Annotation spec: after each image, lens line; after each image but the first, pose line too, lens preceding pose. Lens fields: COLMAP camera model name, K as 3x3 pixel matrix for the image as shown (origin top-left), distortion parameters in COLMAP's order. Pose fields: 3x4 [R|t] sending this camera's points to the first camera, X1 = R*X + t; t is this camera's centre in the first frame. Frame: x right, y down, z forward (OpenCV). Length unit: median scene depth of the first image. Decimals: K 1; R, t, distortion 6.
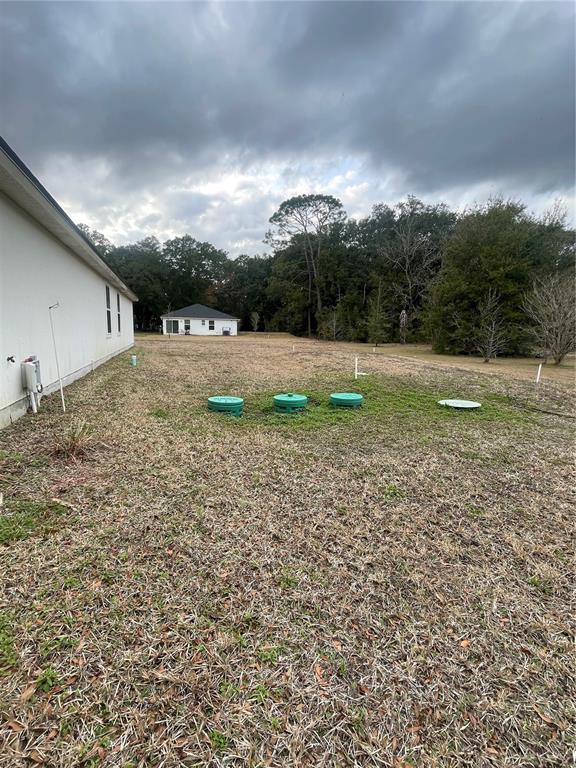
lens RADIAL K [[359.1, 0, 288.0], [0, 359.1, 384.0], [0, 0, 1]] dist [-0.000184, -0.000017]
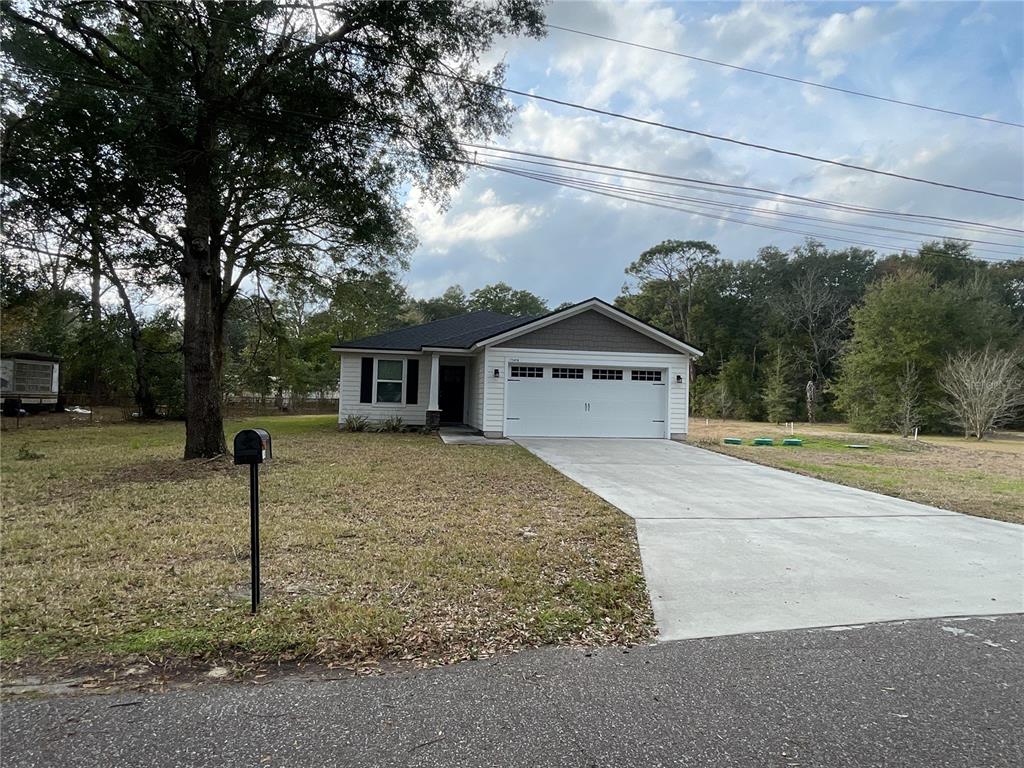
lens RADIAL K [[603.6, 0, 512.0], [0, 603.6, 384.0], [0, 0, 1]] dist [-0.021234, 0.000230]
pose [[0.989993, -0.005854, -0.140992, -0.128414], [-0.020010, 0.983219, -0.181327, 0.049667], [0.139688, 0.182333, 0.973264, -0.343539]]
